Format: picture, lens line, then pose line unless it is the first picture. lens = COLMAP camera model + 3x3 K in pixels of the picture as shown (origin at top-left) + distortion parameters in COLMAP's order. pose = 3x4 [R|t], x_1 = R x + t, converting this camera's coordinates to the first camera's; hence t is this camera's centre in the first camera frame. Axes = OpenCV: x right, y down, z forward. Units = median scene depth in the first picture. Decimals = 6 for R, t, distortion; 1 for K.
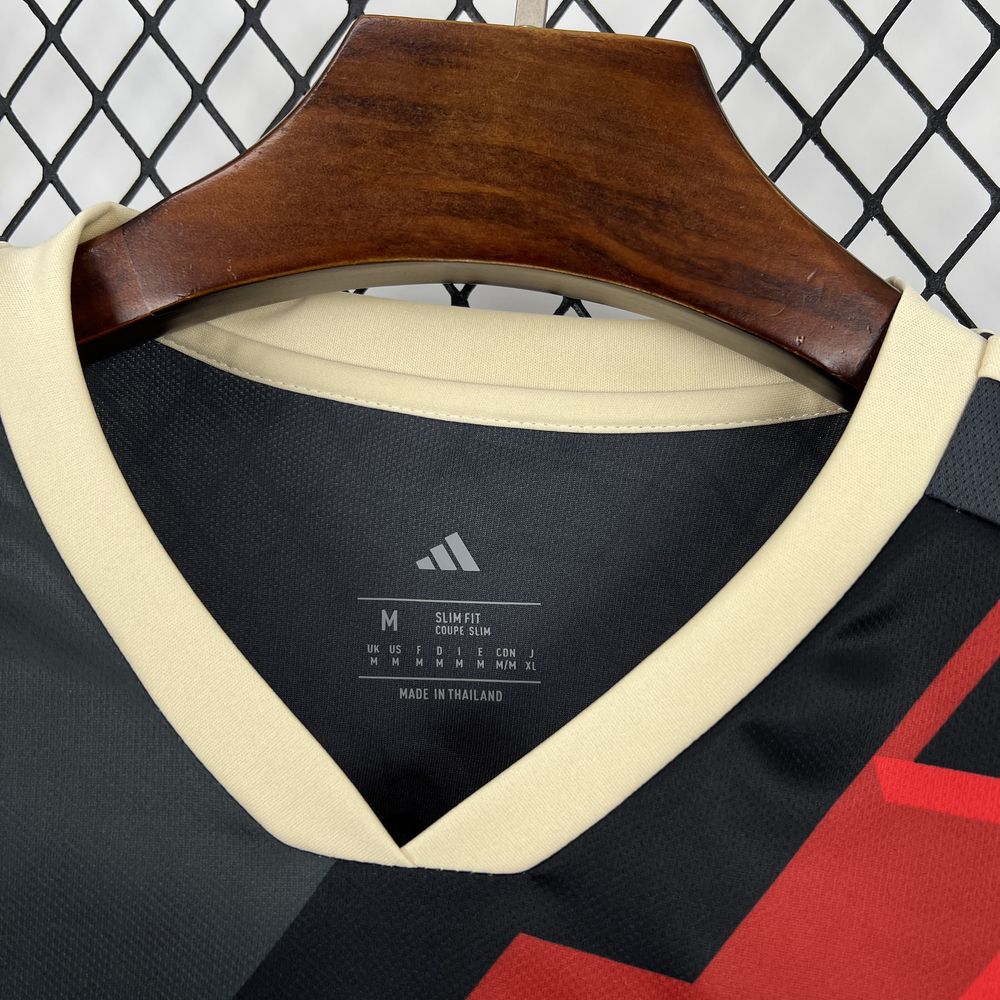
lens RADIAL K [[994.7, 0, 499.8], [0, 994.7, 507.1], [0, 0, 1]] dist [0.024760, 0.000000]
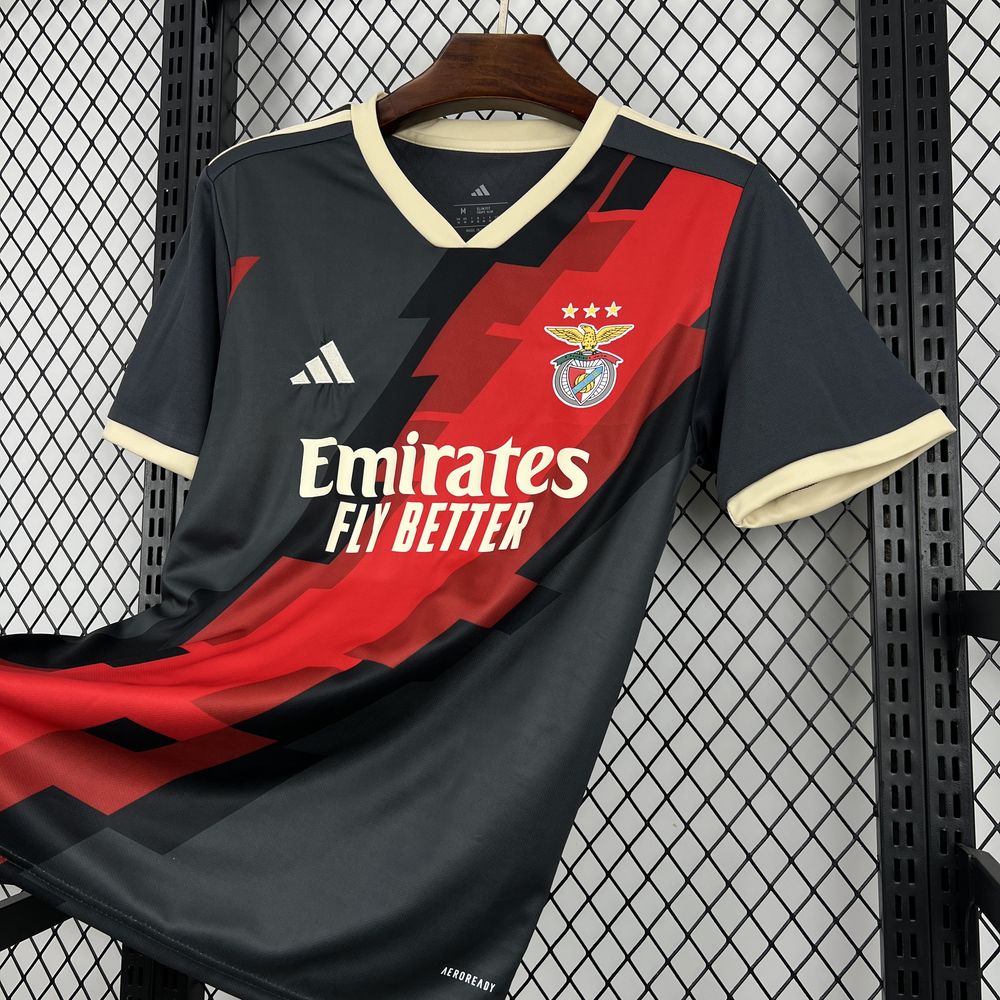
lens RADIAL K [[994.7, 0, 500.9], [0, 994.7, 504.1], [0, 0, 1]] dist [0.024760, 0.000000]
pose [[0.995681, -0.012719, -0.091964, 0.348779], [0.006321, 0.997559, -0.069538, 1.496262], [0.092624, 0.068657, 0.993331, -2.525619]]
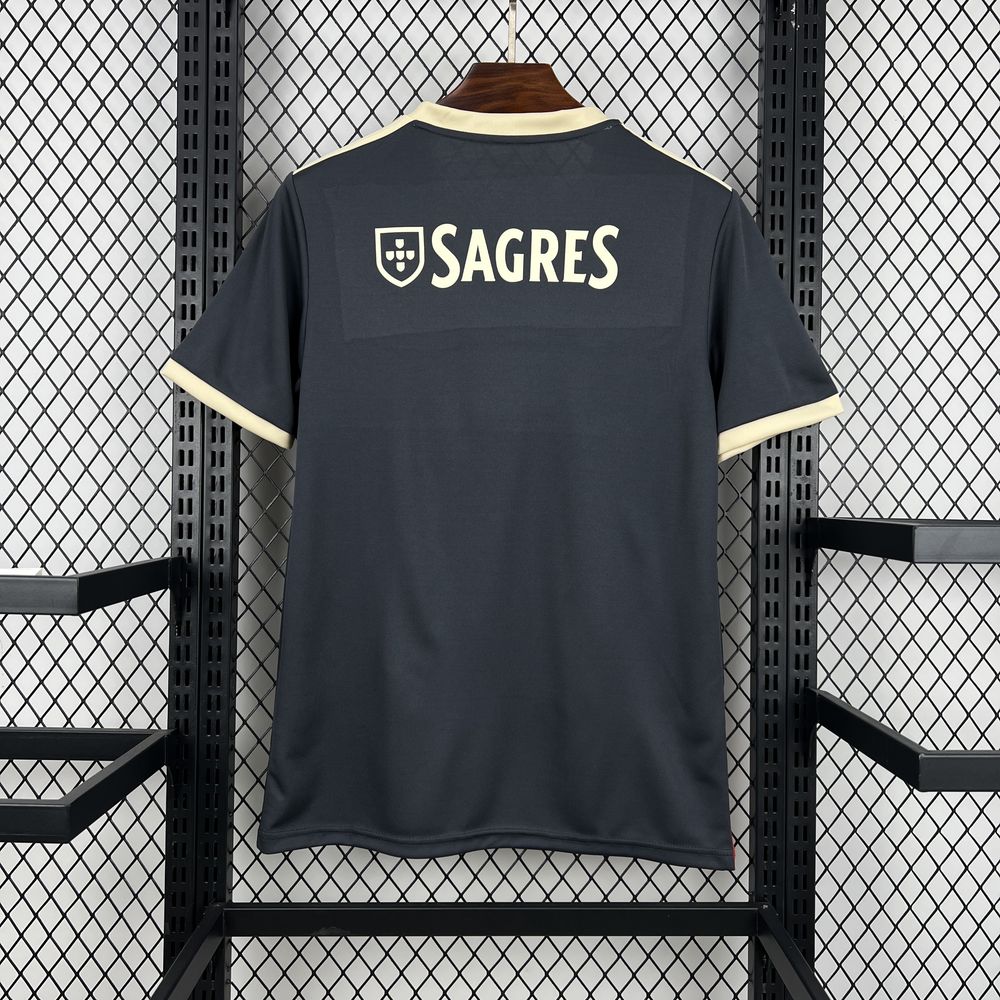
lens RADIAL K [[994.7, 0, 503.4], [0, 994.7, 493.3], [0, 0, 1]] dist [0.024760, 0.000000]
pose [[0.986840, 0.002962, 0.161673, -0.664365], [-0.007168, 0.999651, 0.025437, 1.340084], [-0.161541, -0.026261, 0.986516, -3.524696]]
